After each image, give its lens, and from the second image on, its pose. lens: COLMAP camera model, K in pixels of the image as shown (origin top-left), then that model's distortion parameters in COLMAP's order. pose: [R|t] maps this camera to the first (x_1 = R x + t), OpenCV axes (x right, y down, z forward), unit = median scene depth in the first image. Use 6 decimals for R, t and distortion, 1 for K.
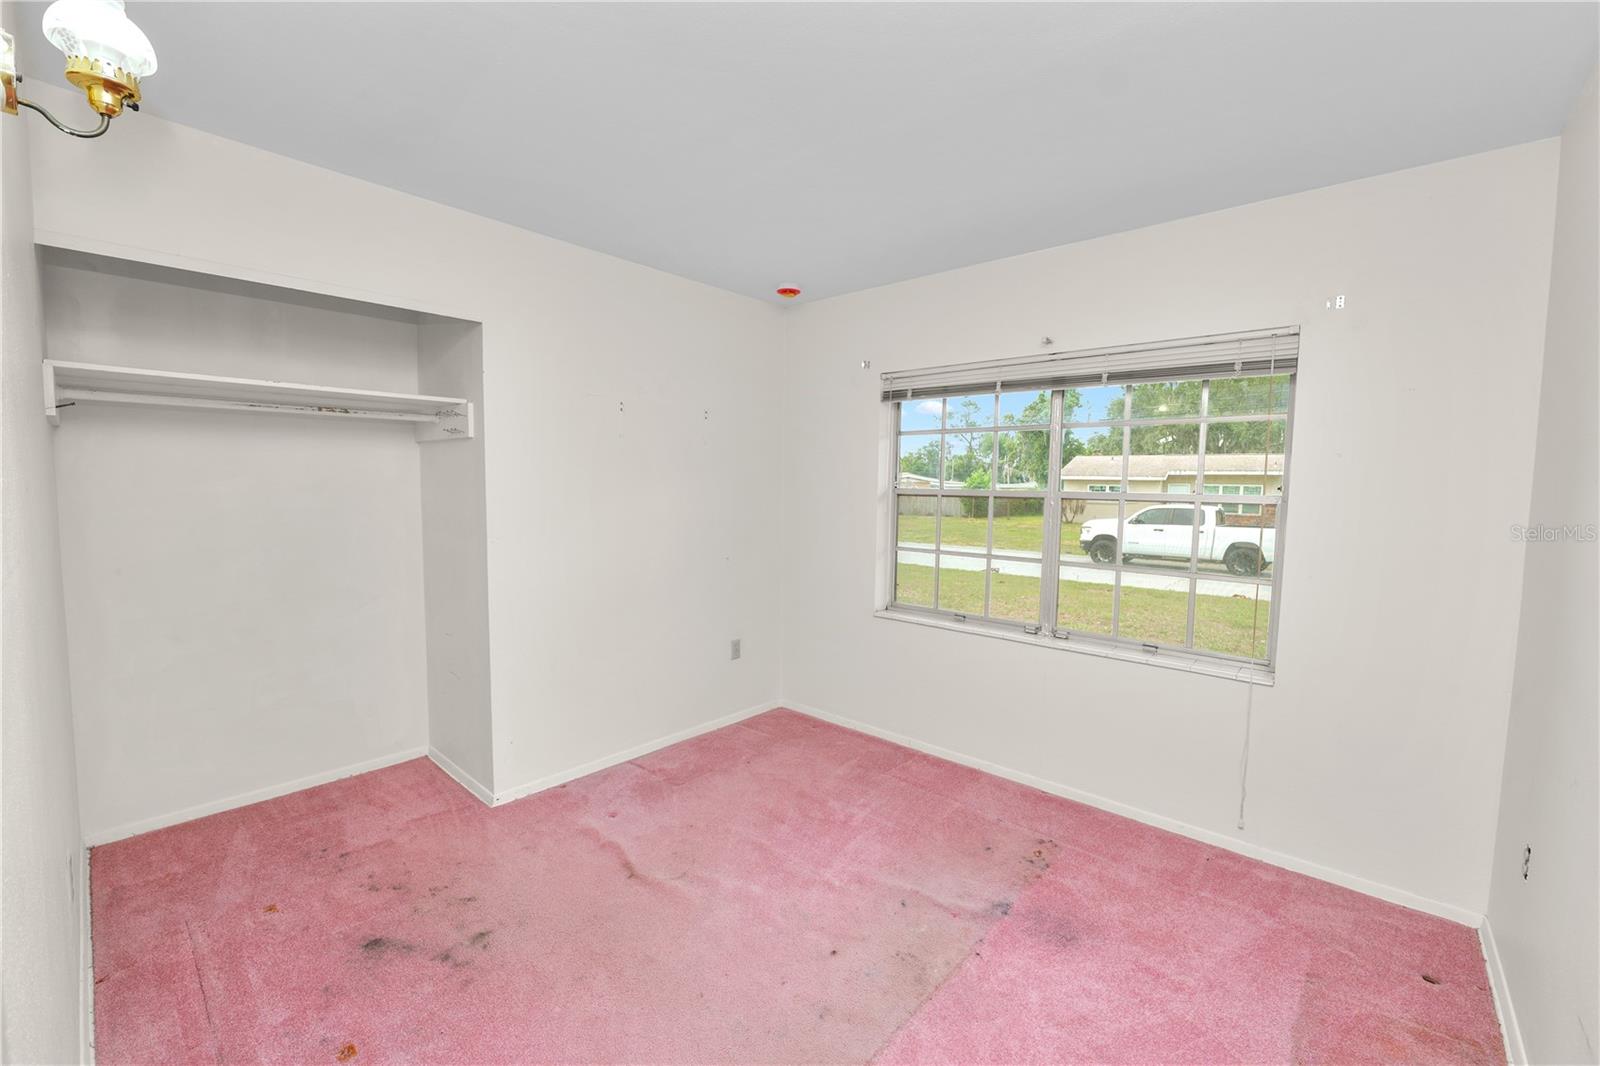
lens RADIAL K [[651.4, 0, 799.4], [0, 651.4, 531.0], [0, 0, 1]] dist [-0.013502, 0.001216]
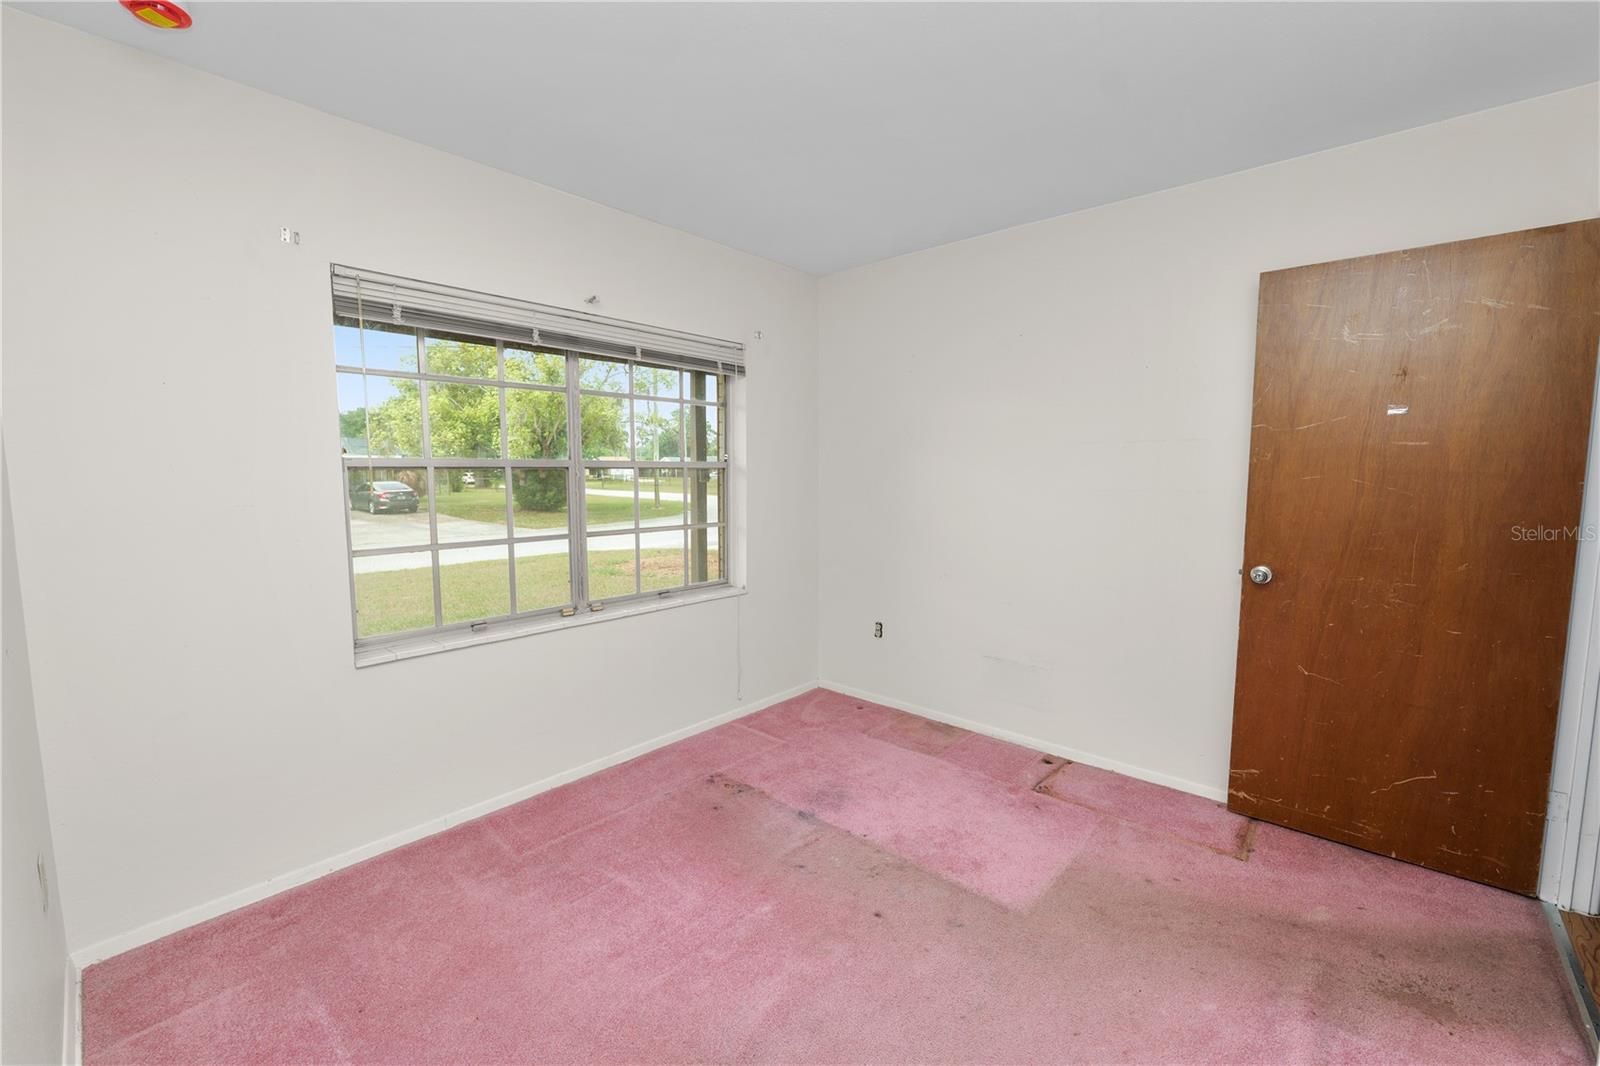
lens RADIAL K [[651.4, 0, 809.1], [0, 651.4, 530.7], [0, 0, 1]] dist [-0.013502, 0.001216]
pose [[0.001311, -0.112794, 0.993618, -0.634619], [0.069144, 0.991251, 0.112434, -0.048409], [-0.997606, 0.068555, 0.009098, 0.753709]]
